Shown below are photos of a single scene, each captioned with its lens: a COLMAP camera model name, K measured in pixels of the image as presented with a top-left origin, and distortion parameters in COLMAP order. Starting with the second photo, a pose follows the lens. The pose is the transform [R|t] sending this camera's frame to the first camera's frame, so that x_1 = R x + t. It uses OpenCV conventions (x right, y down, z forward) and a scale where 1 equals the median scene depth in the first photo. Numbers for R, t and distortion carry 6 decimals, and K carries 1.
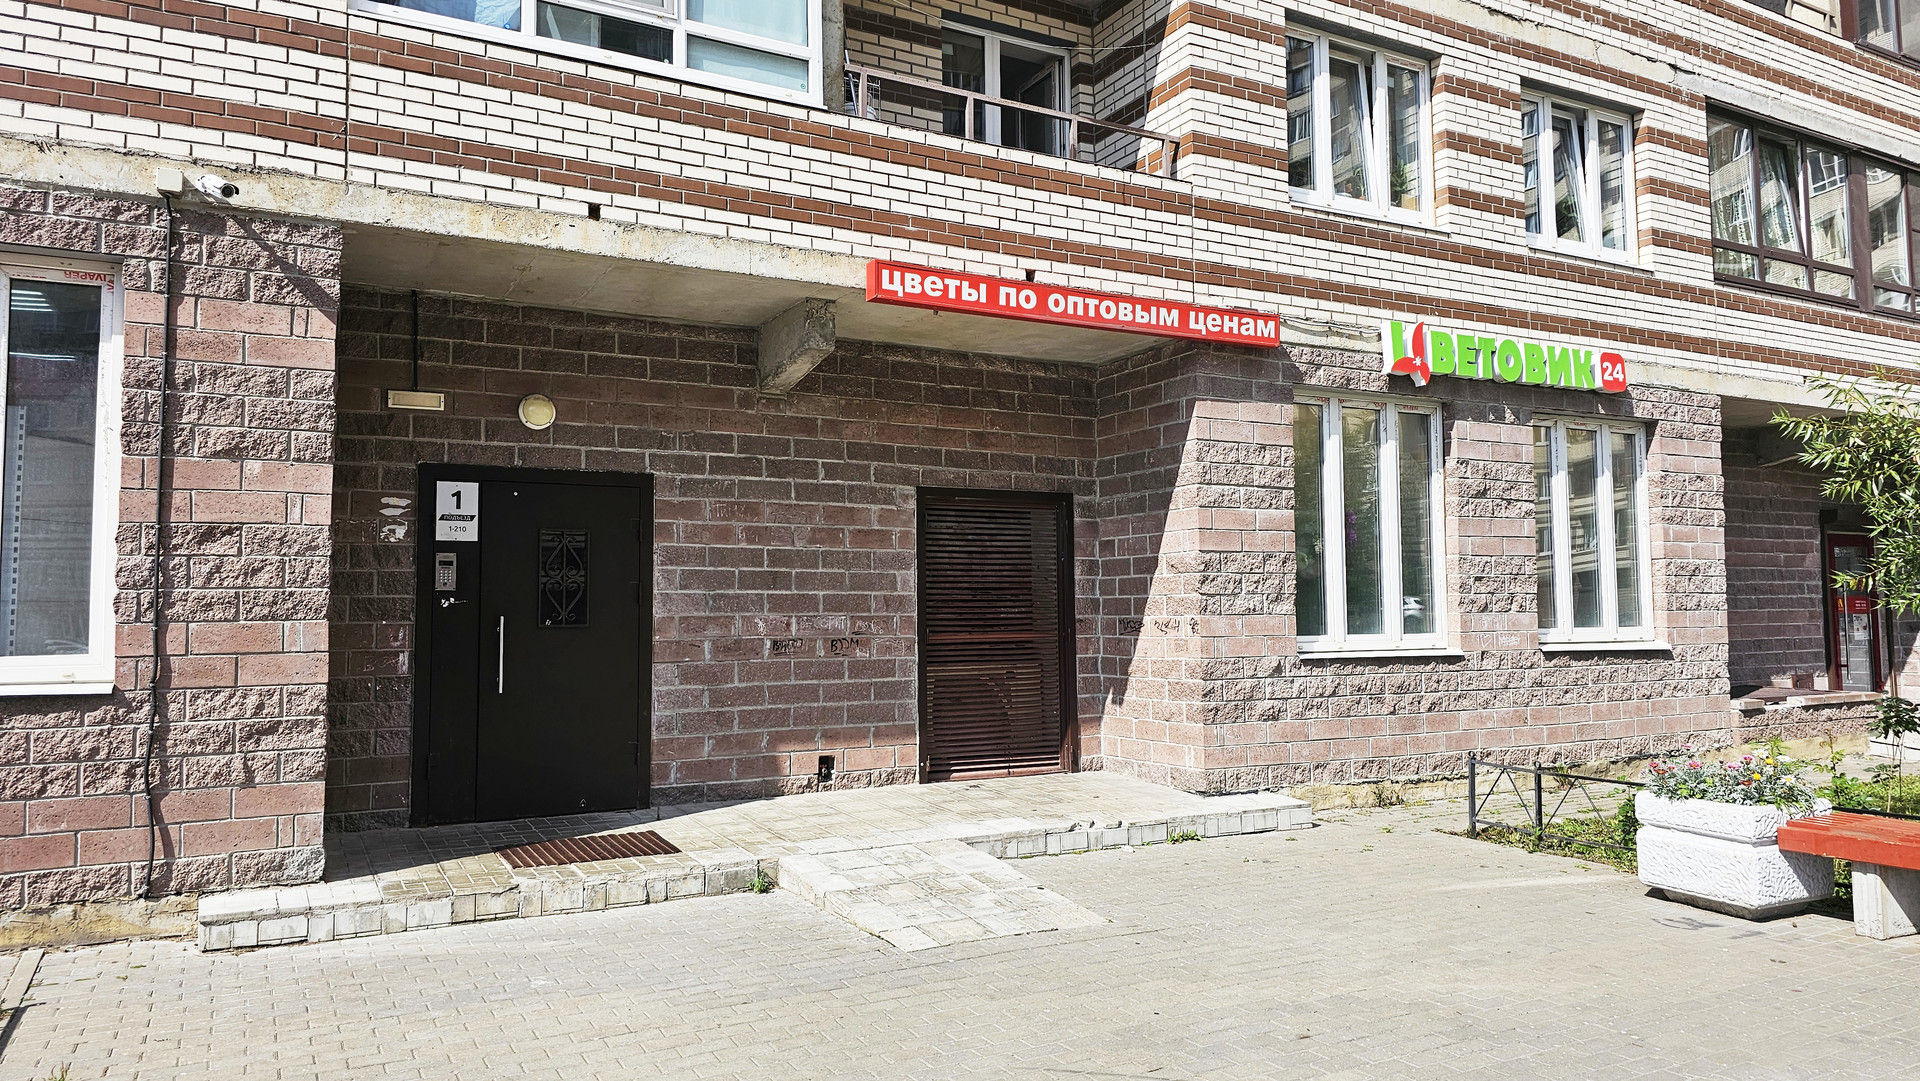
lens RADIAL K [[1300.8, 0, 961.2], [0, 1300.8, 539.6], [0, 0, 1]] dist [0.013319, 0.001475]
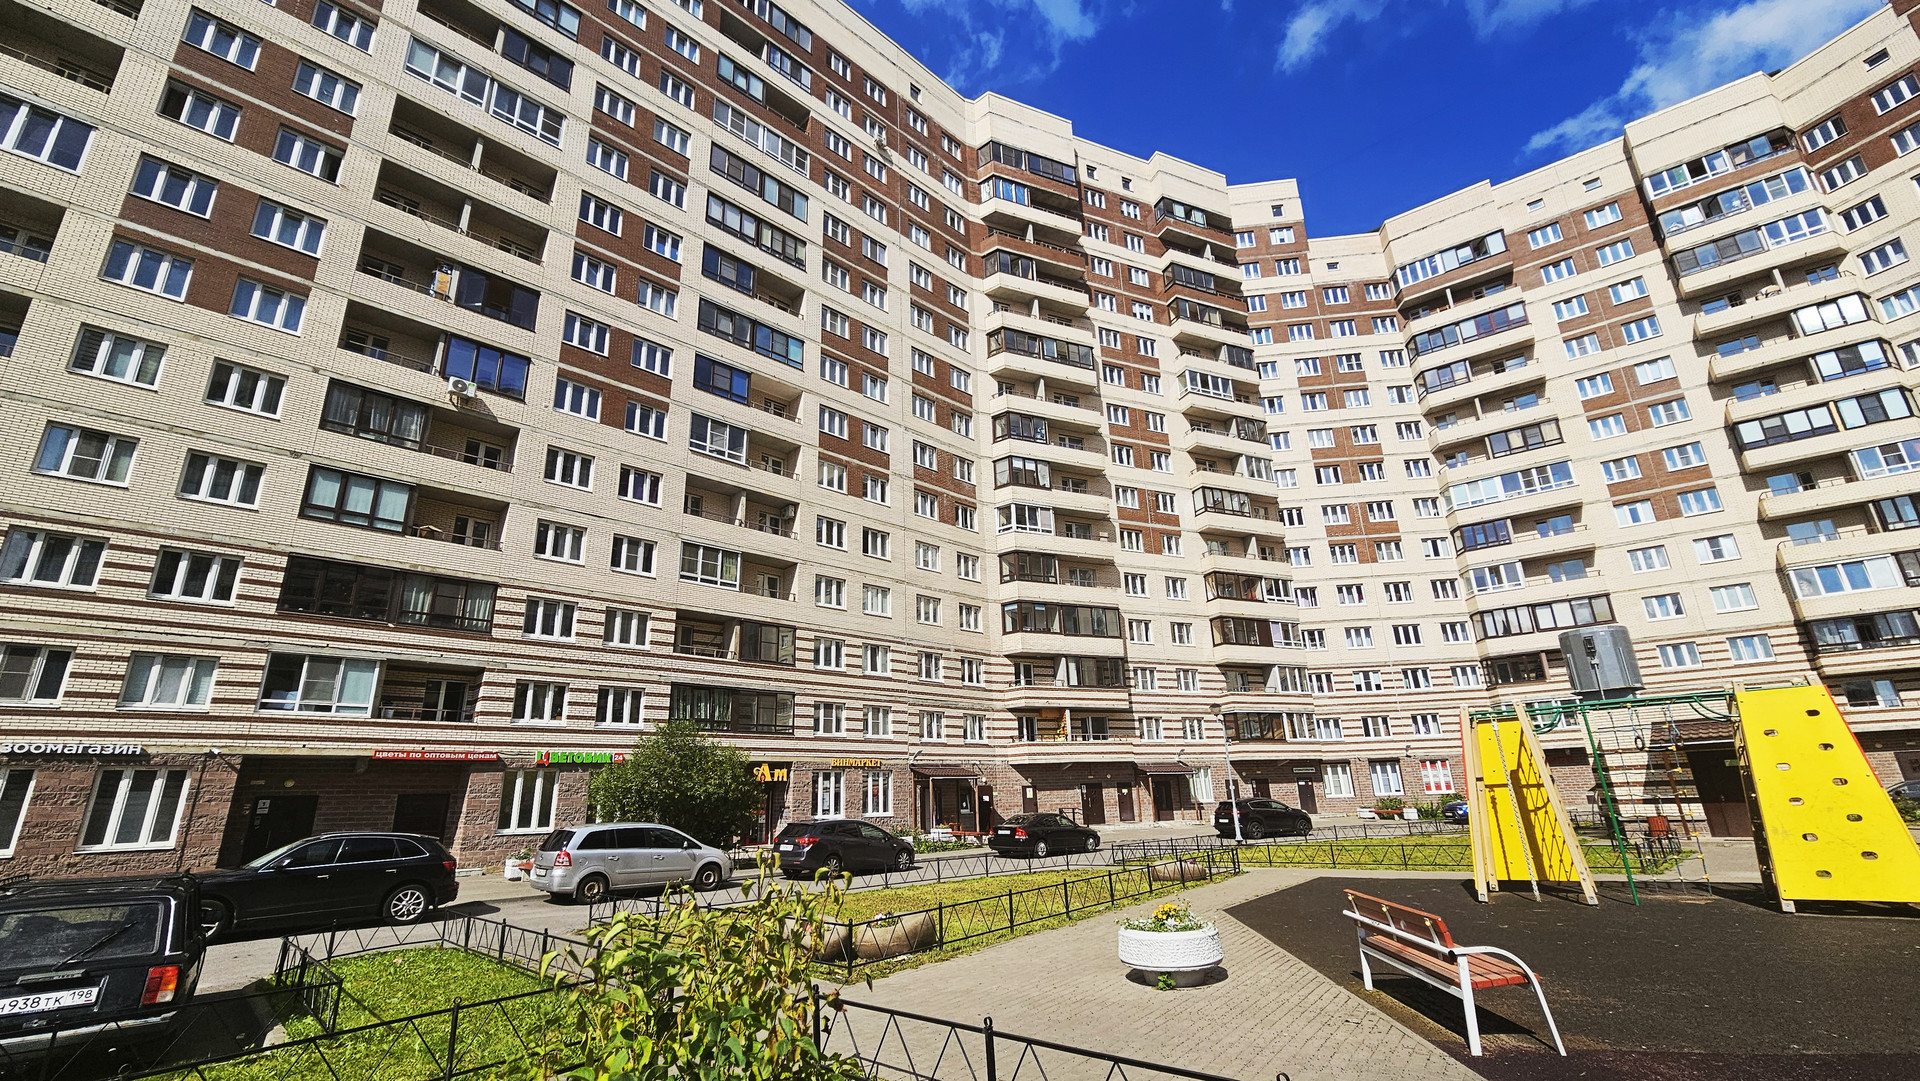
lens RADIAL K [[795.6, 0, 971.7], [0, 795.6, 543.9], [0, 0, 1]] dist [-0.001053, -0.000386]
pose [[0.968489, 0.056683, 0.242520, 1.280951], [0.007059, 0.967118, -0.254231, -0.184409], [-0.248956, 0.247932, 0.936243, -2.440327]]
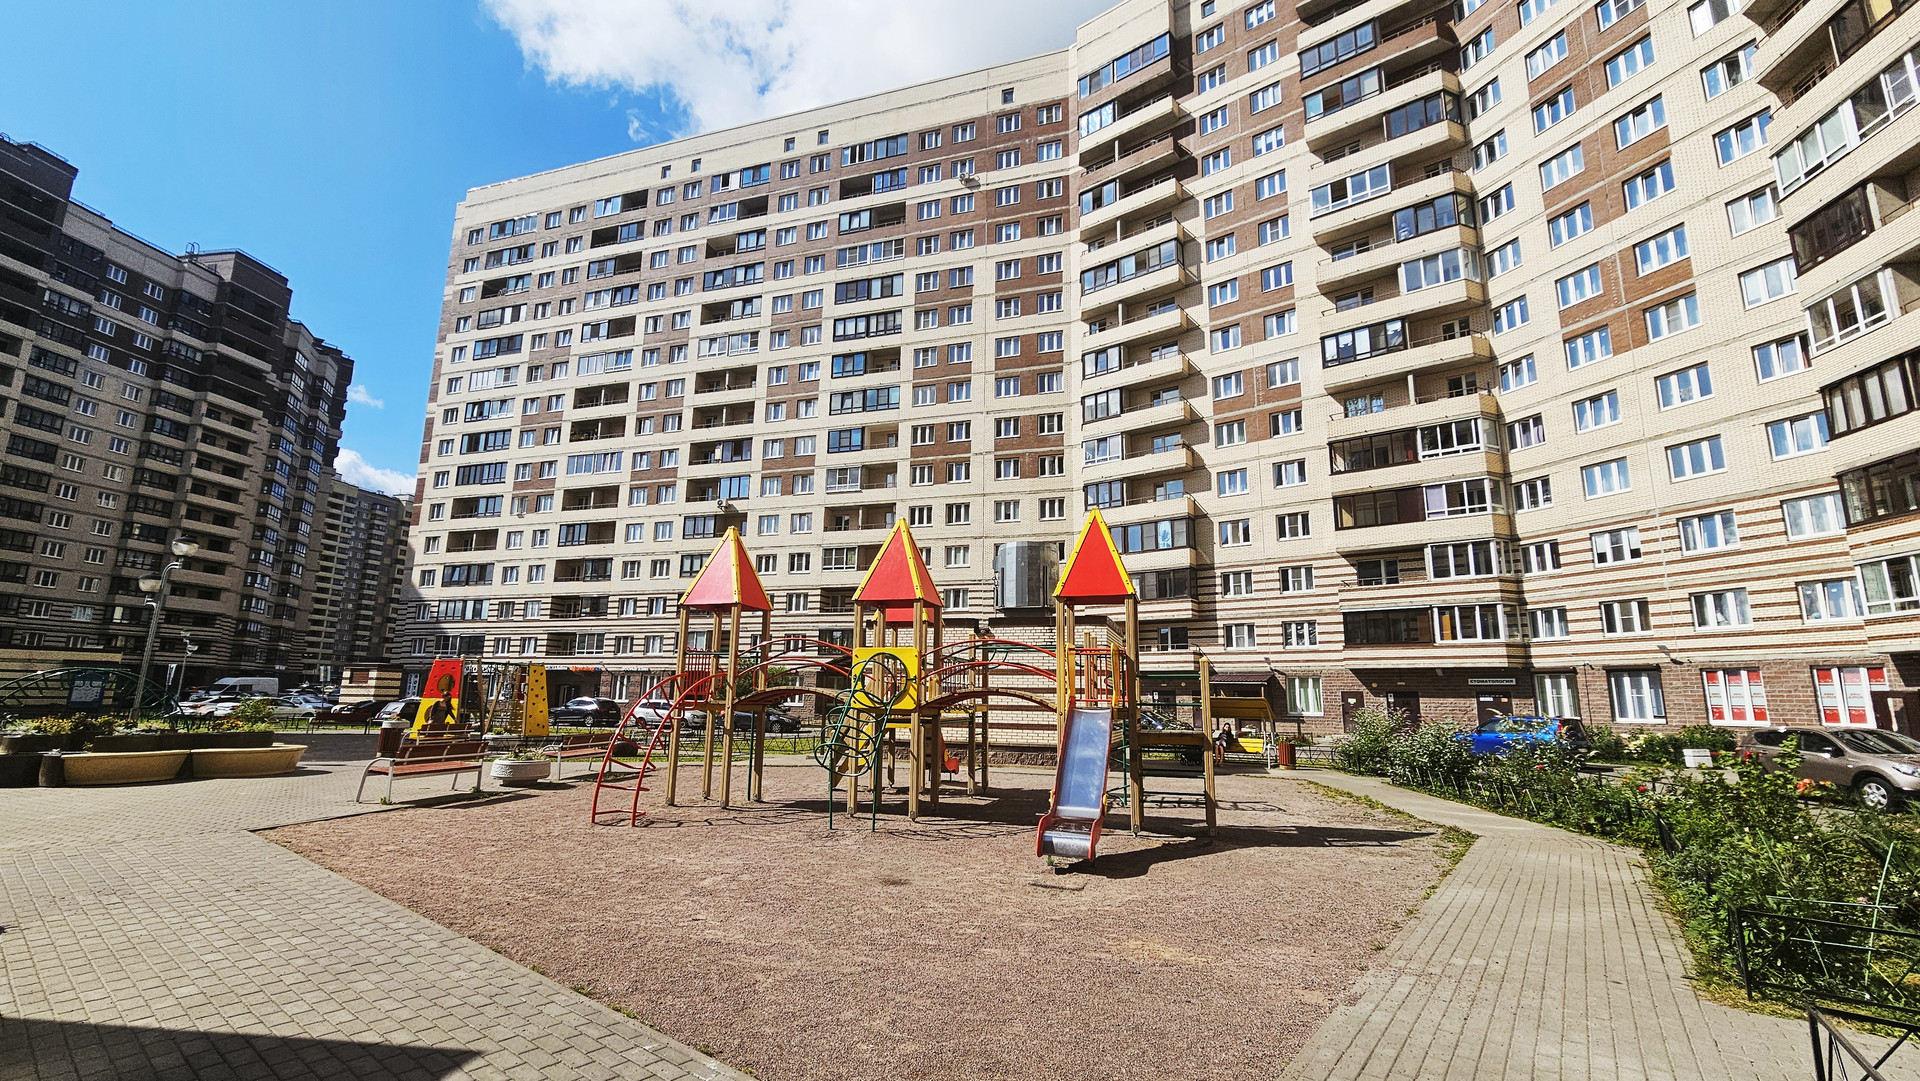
lens RADIAL K [[795.6, 0, 968.1], [0, 795.6, 558.2], [0, 0, 1]] dist [-0.001053, -0.000386]
pose [[0.673042, -0.111831, -0.731101, 6.626447], [0.019900, 0.990883, -0.133248, -0.189478], [0.739336, 0.075133, 0.669131, -2.056424]]
